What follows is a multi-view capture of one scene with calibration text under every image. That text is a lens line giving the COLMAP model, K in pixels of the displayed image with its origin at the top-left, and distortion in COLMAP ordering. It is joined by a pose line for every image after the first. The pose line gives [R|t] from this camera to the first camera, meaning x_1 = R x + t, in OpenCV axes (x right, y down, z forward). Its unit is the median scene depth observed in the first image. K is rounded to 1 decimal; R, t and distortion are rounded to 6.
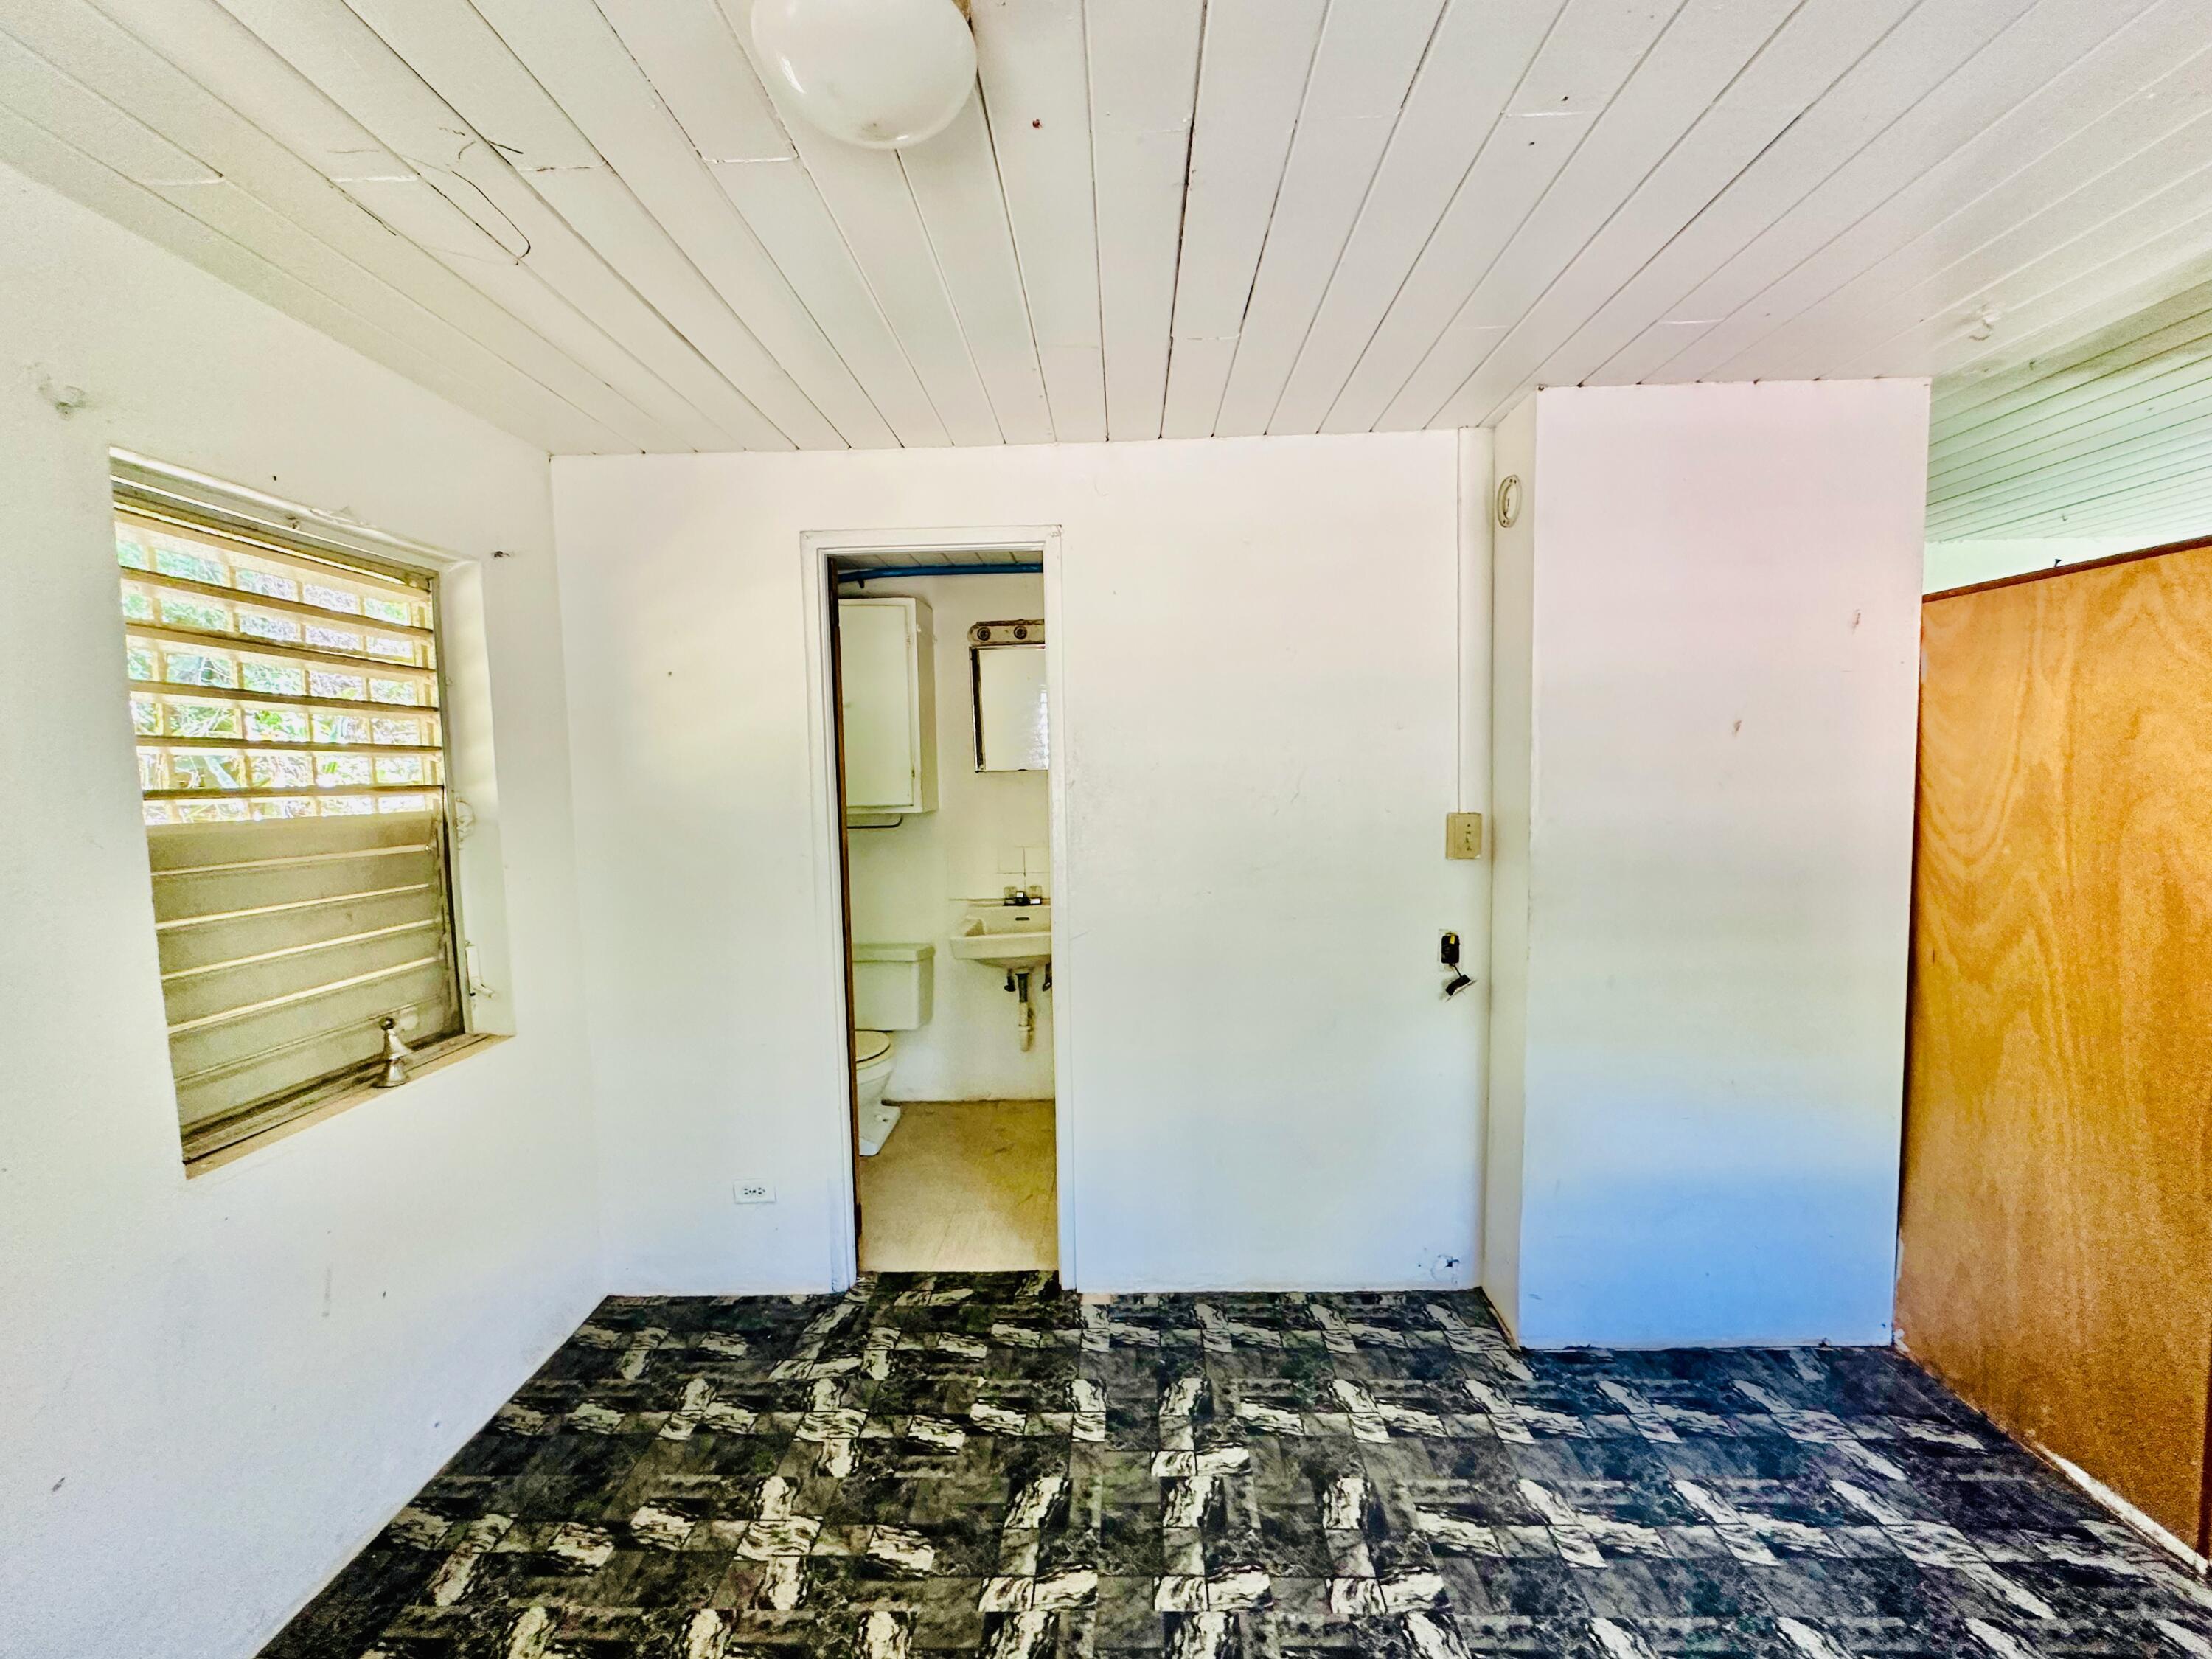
lens RADIAL K [[939.4, 0, 1106.7], [0, 939.4, 828.2], [0, 0, 1]] dist [-0.003643, 0.000555]
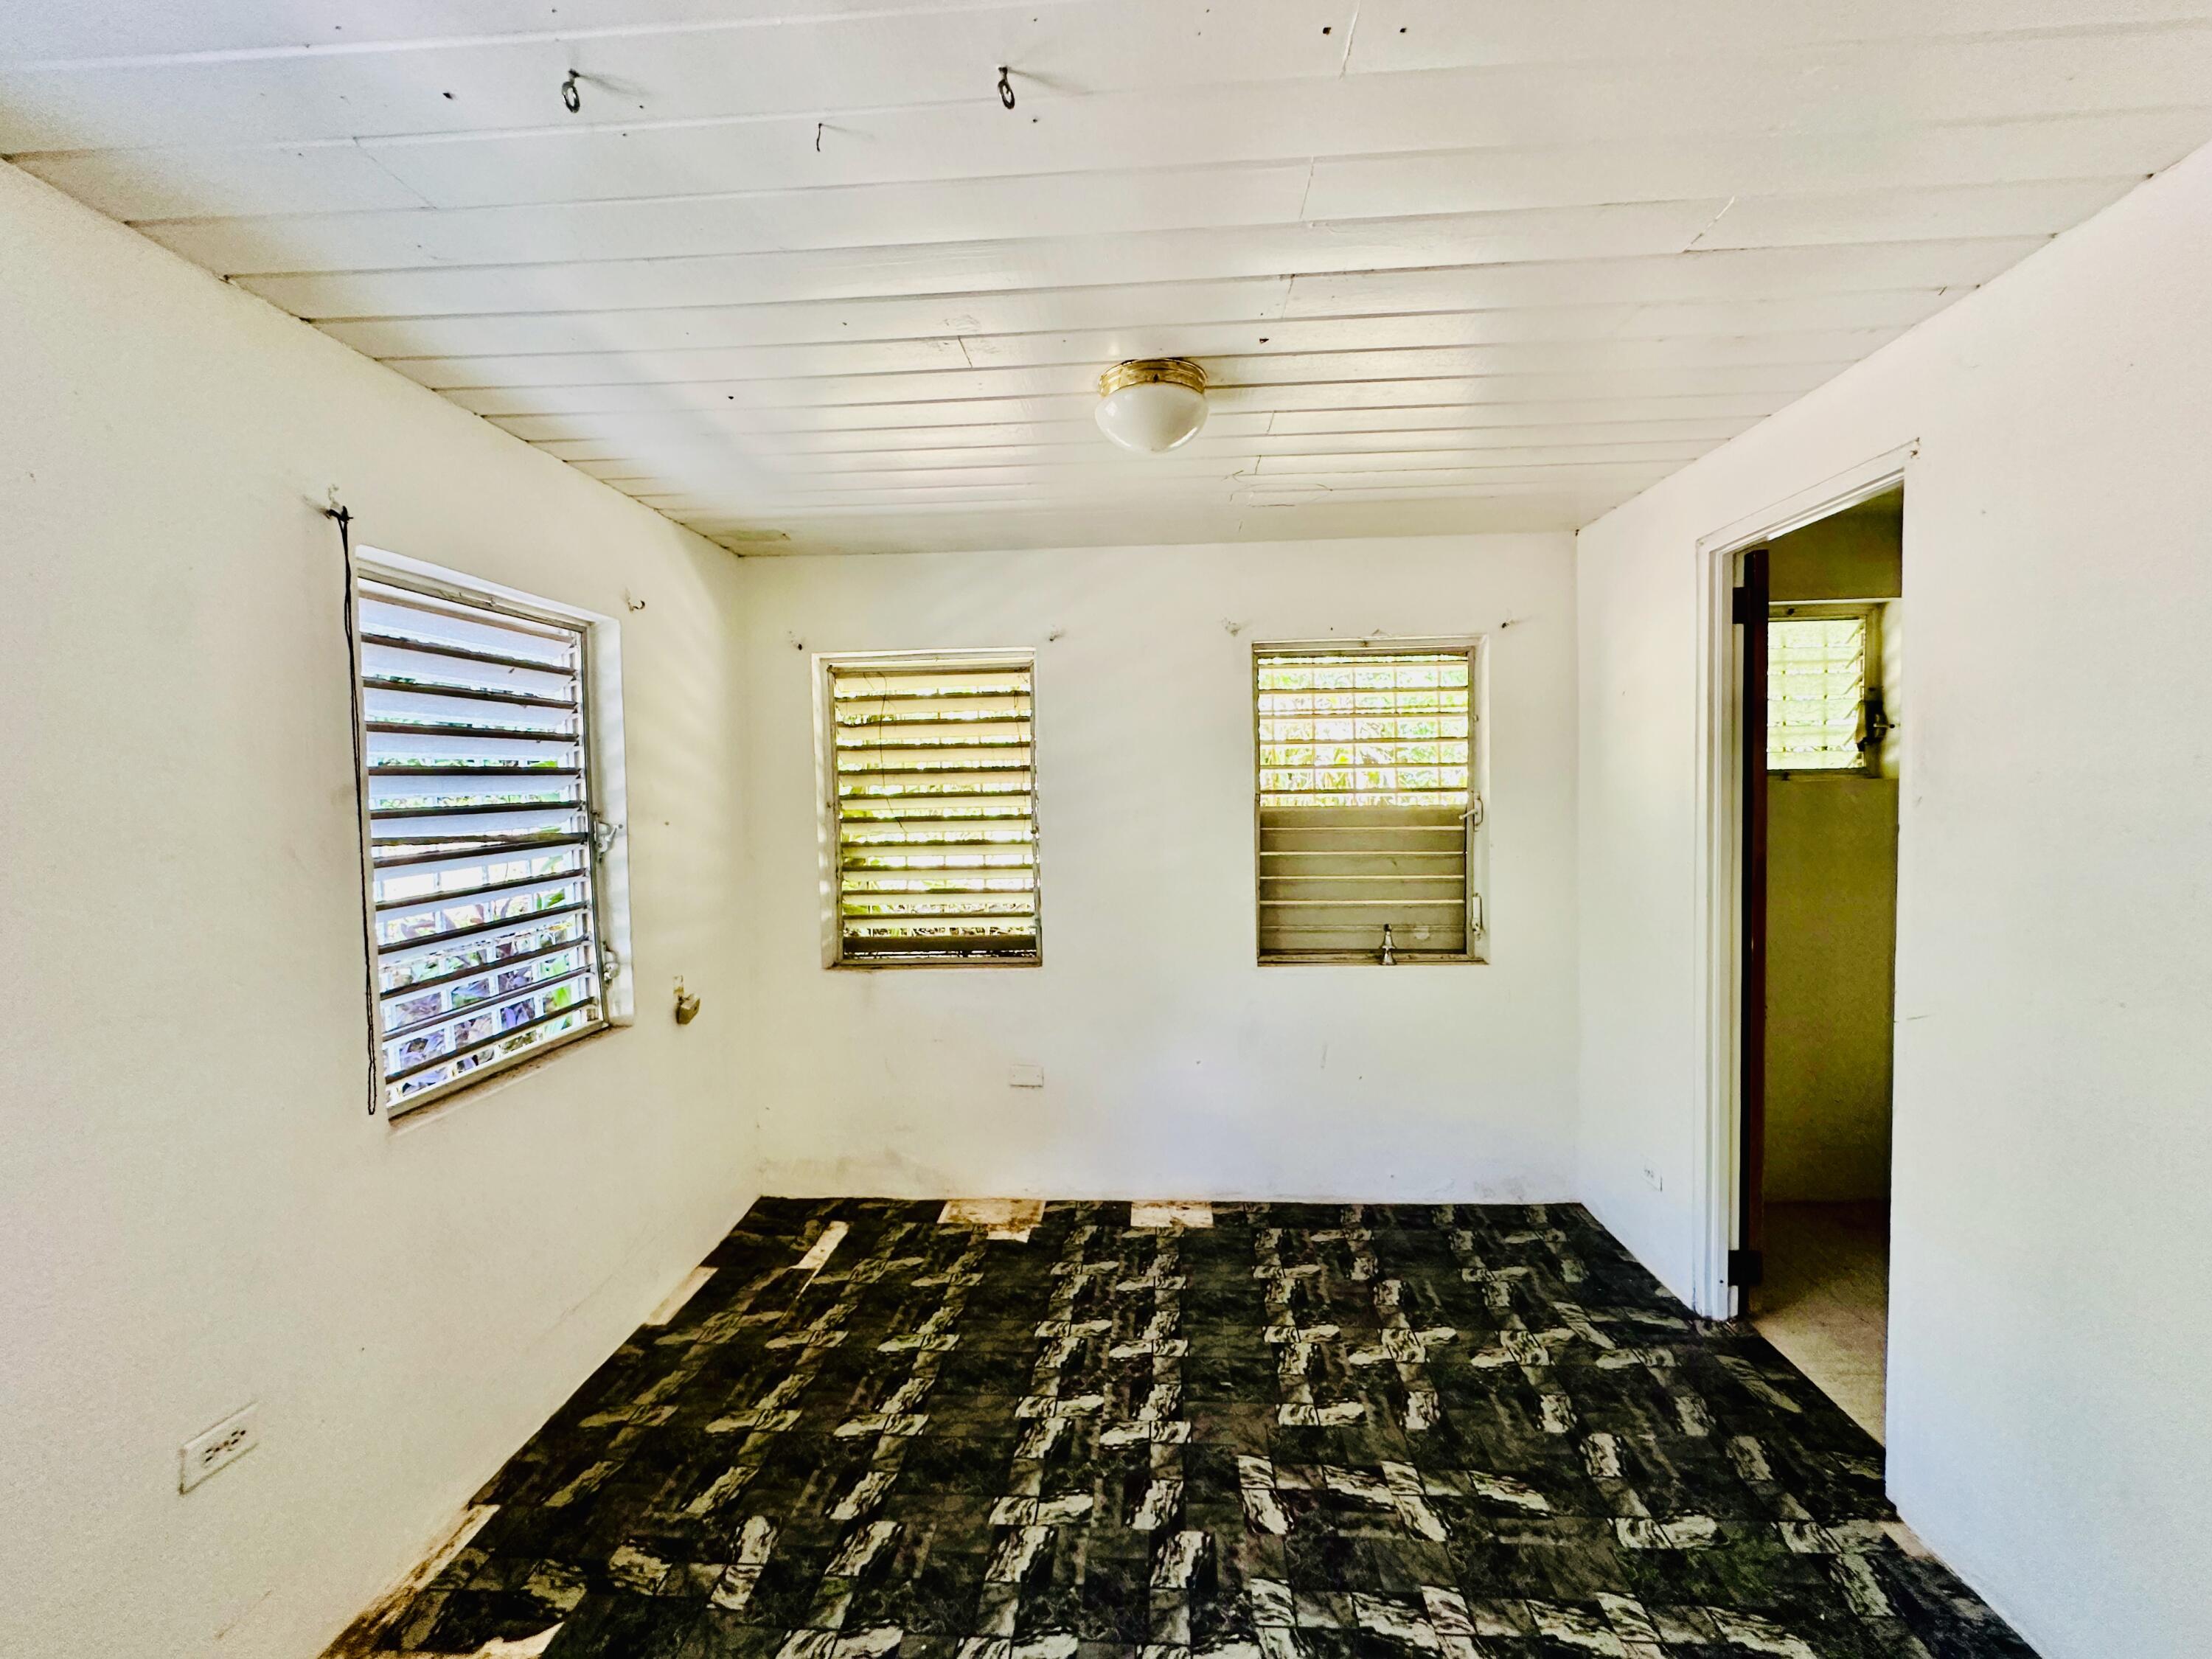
lens RADIAL K [[886.7, 0, 1106.6], [0, 886.7, 827.9], [0, 0, 1]] dist [-0.003995, 0.001075]
pose [[-0.037631, 0.065254, -0.997159, 0.830203], [-0.044060, 0.996787, 0.066892, -0.058388], [0.998320, 0.046452, -0.034635, 0.528212]]
